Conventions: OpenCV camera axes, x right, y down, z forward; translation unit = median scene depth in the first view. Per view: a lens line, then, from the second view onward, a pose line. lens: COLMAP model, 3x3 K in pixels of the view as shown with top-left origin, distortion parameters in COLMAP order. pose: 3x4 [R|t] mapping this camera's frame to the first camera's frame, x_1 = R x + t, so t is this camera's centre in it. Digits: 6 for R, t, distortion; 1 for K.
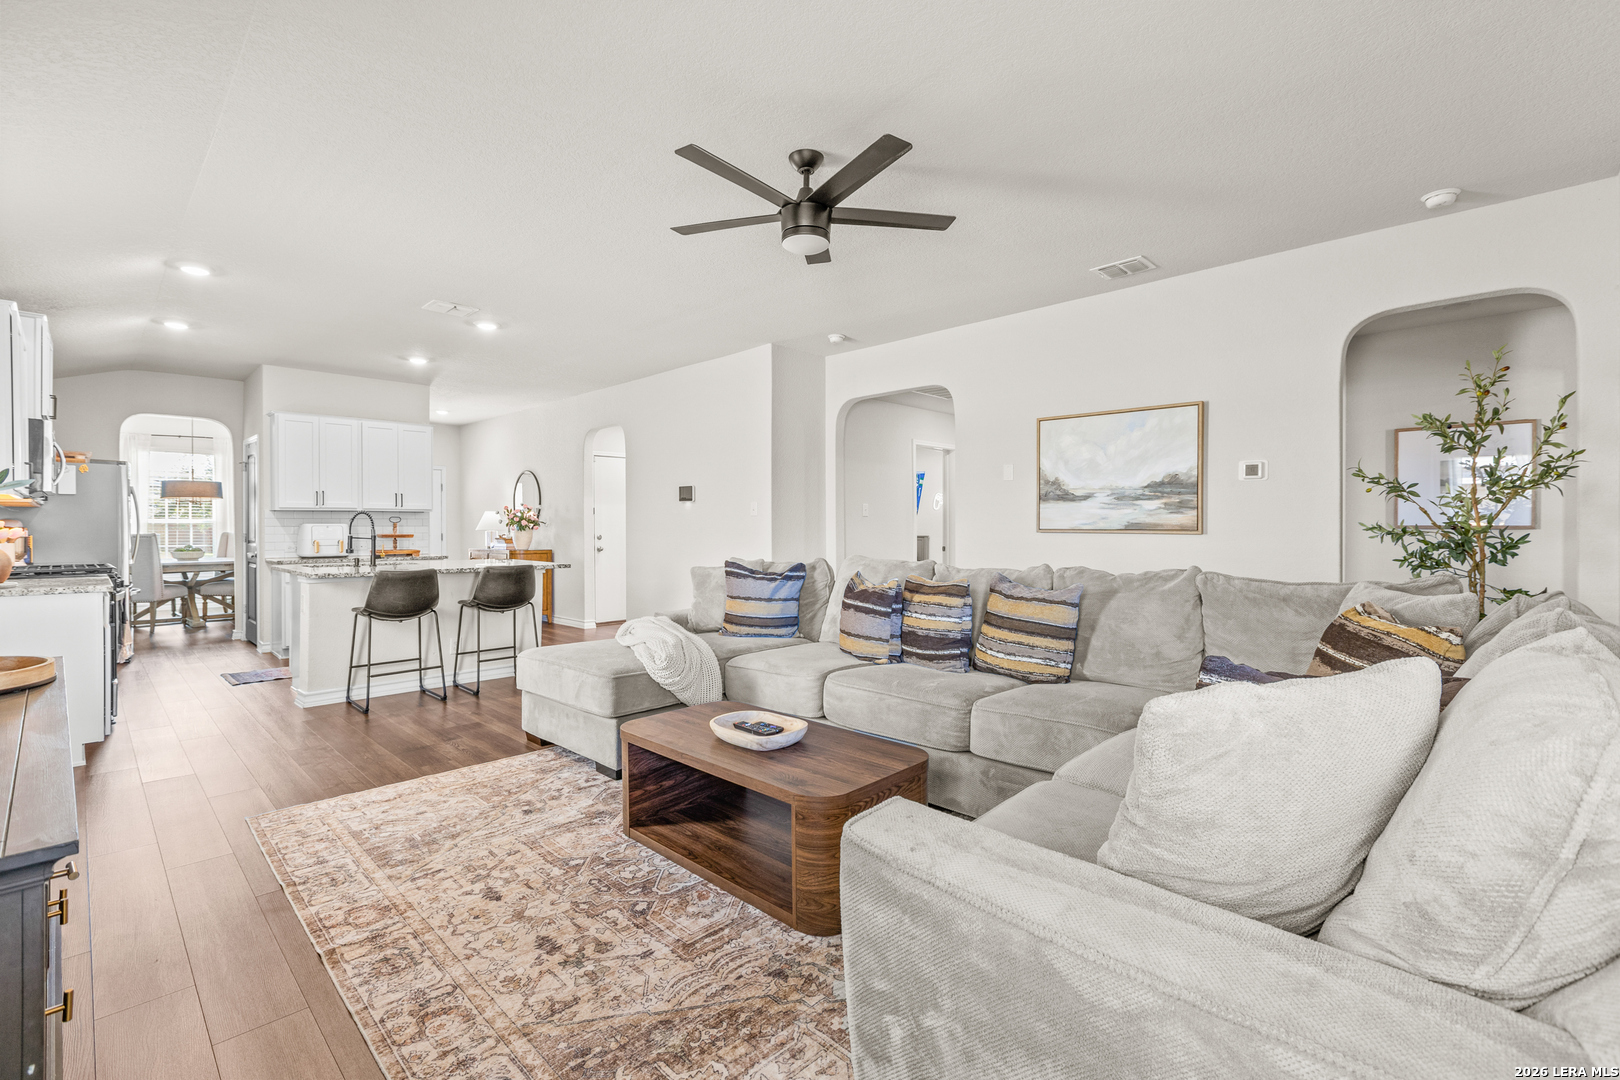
lens RADIAL K [[718.2, 0, 802.3], [0, 718.2, 531.3], [0, 0, 1]] dist [0.002840, -0.002157]
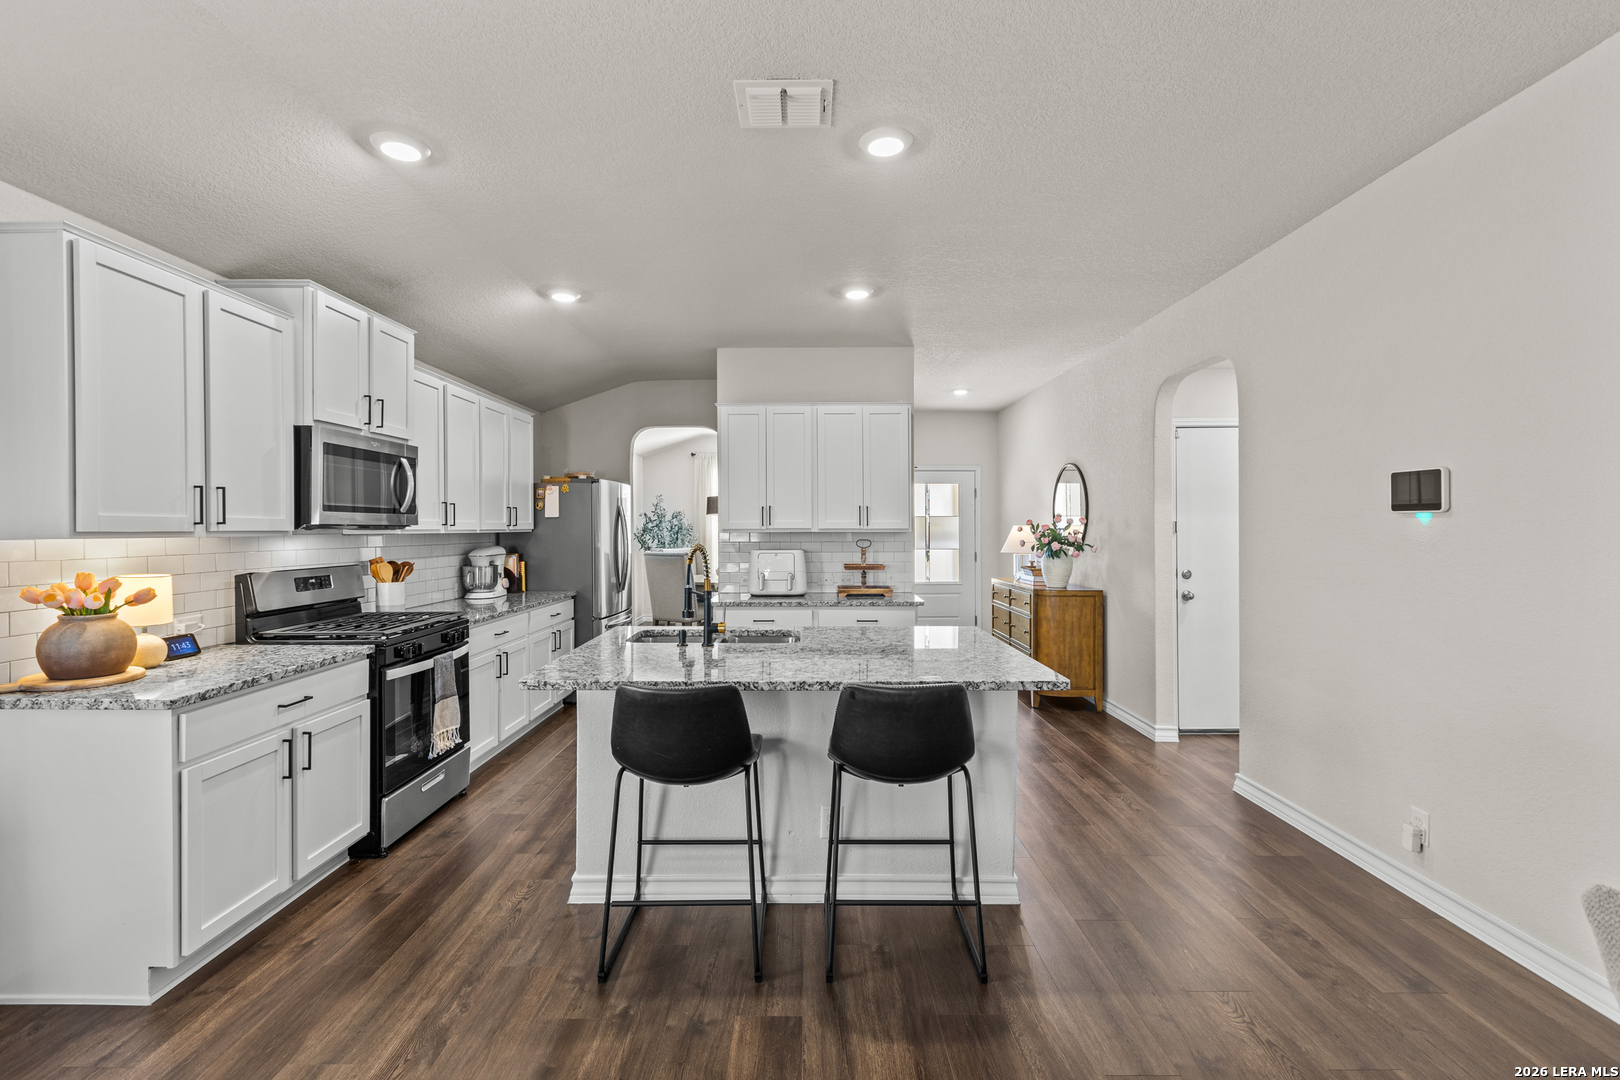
lens RADIAL K [[718.2, 0, 798.6], [0, 718.2, 532.6], [0, 0, 1]] dist [0.002840, -0.002157]
pose [[0.692931, 0.004357, -0.720990, -0.094890], [-0.003793, 0.999990, 0.002398, -0.025352], [0.720994, 0.001073, 0.692941, 0.420391]]
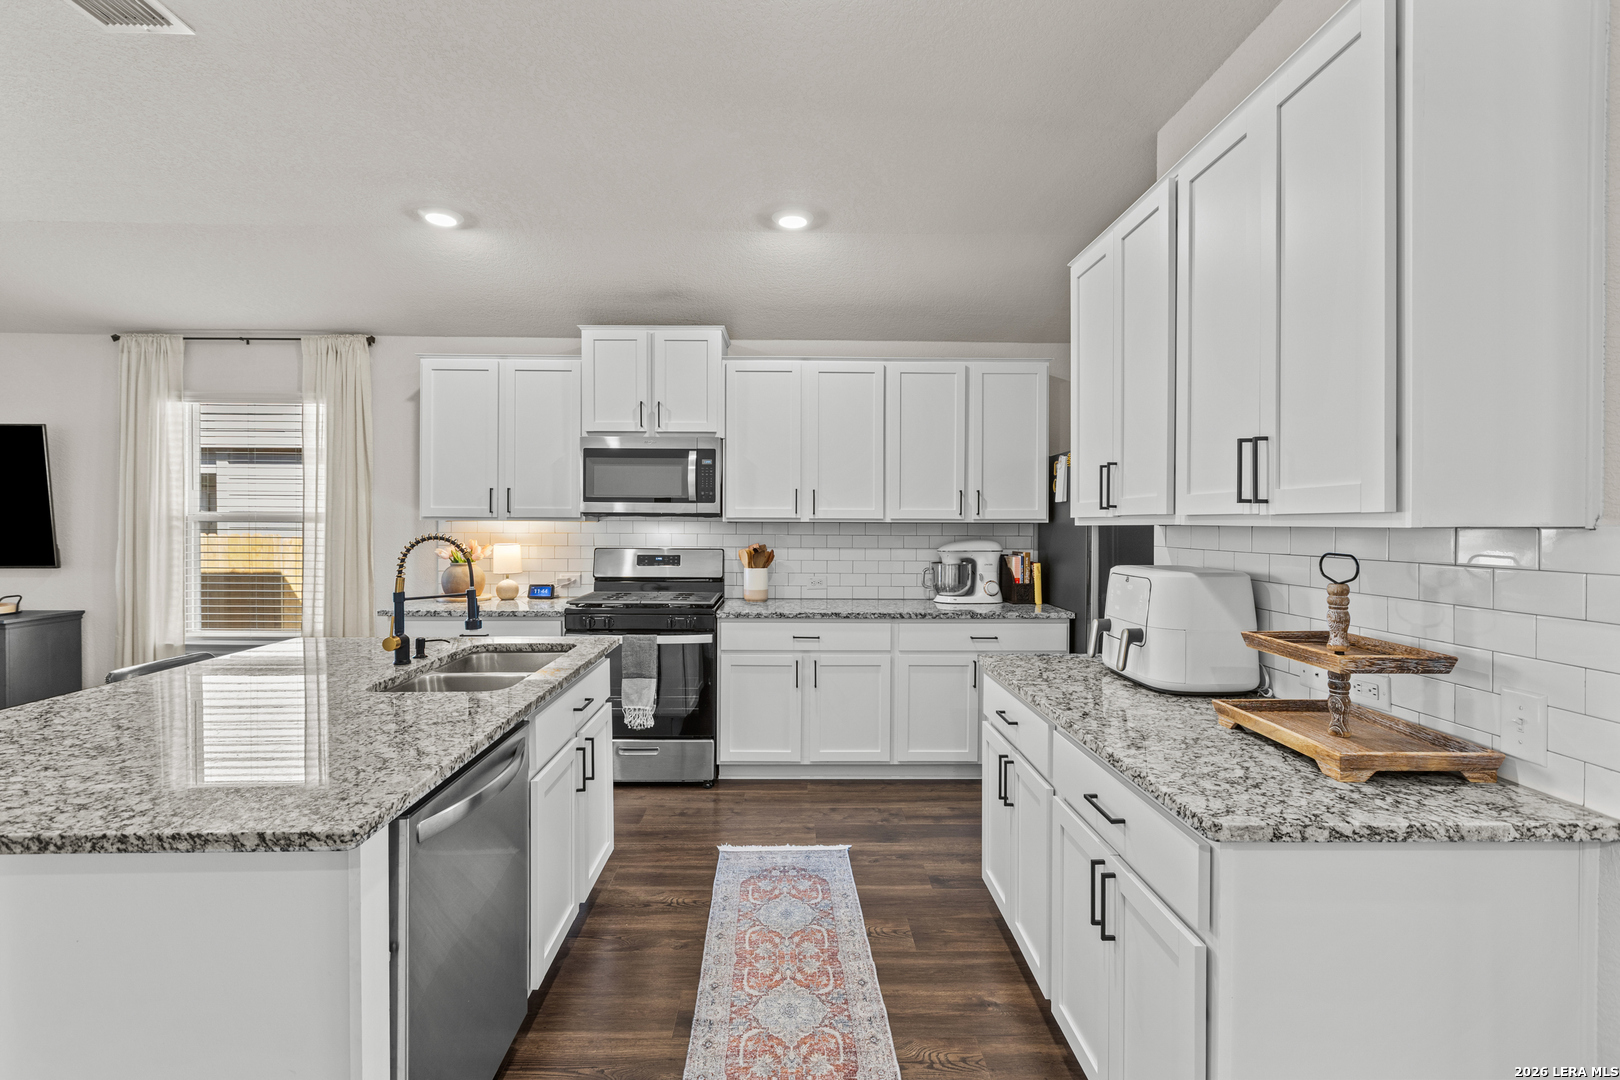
lens RADIAL K [[718.2, 0, 799.1], [0, 718.2, 532.1], [0, 0, 1]] dist [0.002840, -0.002157]
pose [[-0.700641, 0.007465, -0.713475, -0.289238], [-0.009176, 0.999768, 0.019471, -0.025337], [0.713455, 0.020189, -0.700410, 0.926456]]
